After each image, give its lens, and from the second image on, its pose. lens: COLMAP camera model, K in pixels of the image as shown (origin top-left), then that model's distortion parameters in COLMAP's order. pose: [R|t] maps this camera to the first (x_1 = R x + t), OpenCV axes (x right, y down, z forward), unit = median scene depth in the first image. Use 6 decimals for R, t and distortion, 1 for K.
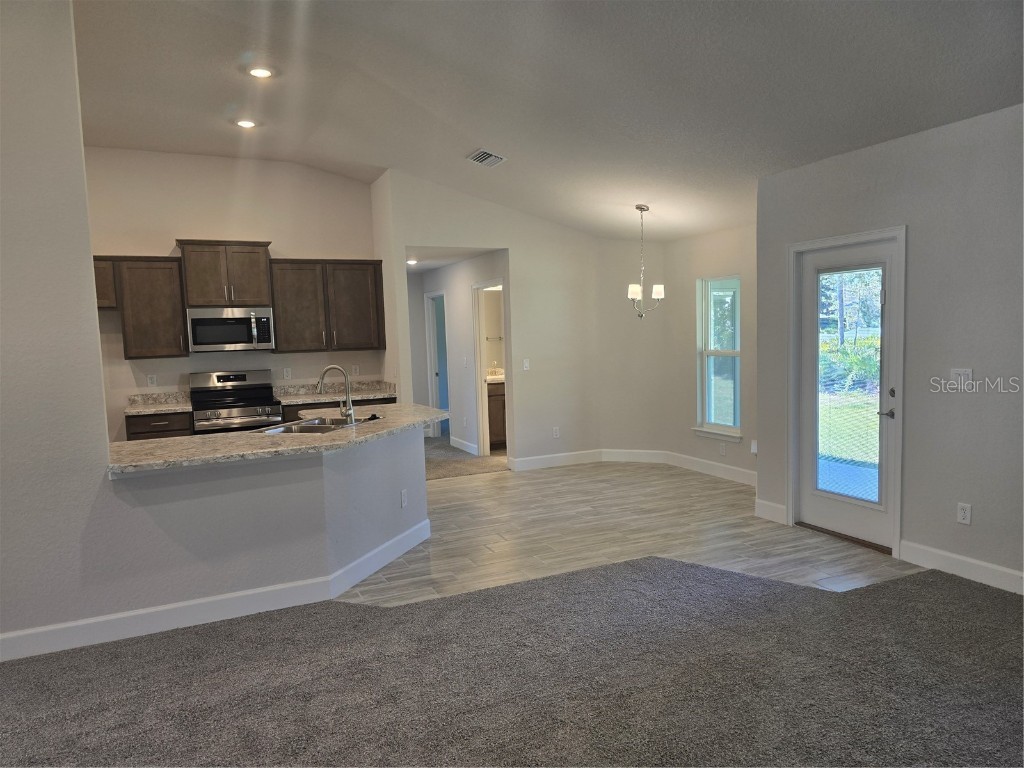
lens RADIAL K [[689.8, 0, 513.2], [0, 689.8, 393.6], [0, 0, 1]] dist [0.002671, -0.000940]
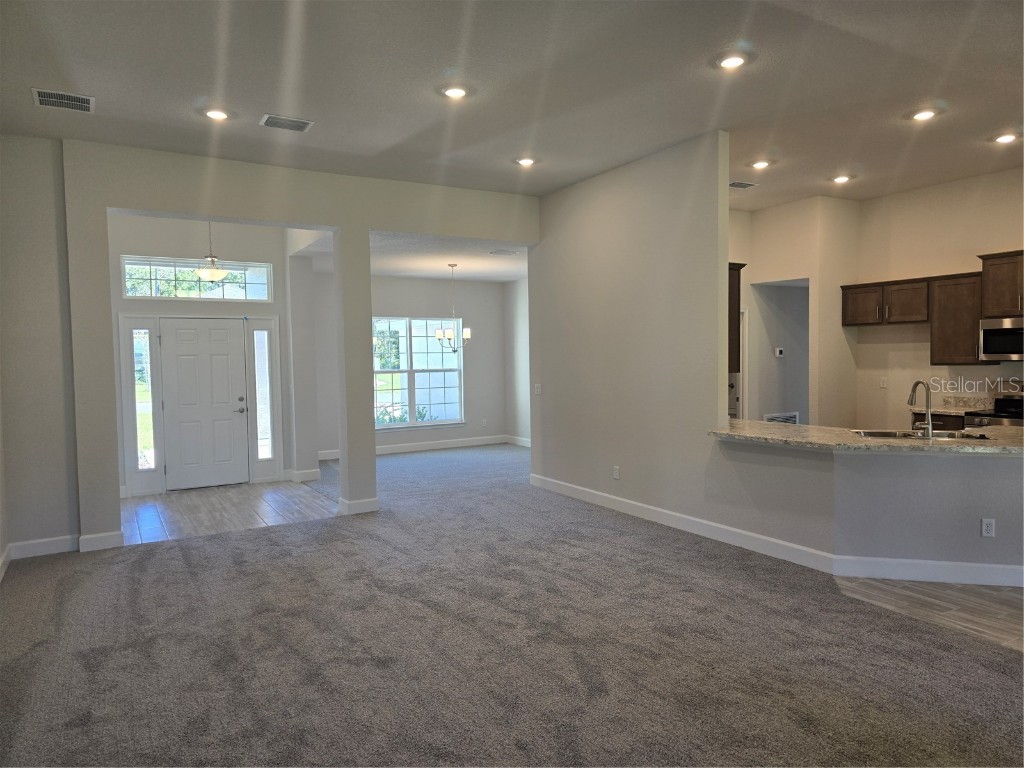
lens RADIAL K [[689.8, 0, 515.5], [0, 689.8, 382.1], [0, 0, 1]] dist [0.002671, -0.000940]
pose [[0.087443, 0.070580, -0.993666, 0.789358], [-0.075047, 0.995119, 0.064079, -0.063581], [0.993339, 0.068968, 0.092313, 0.297527]]
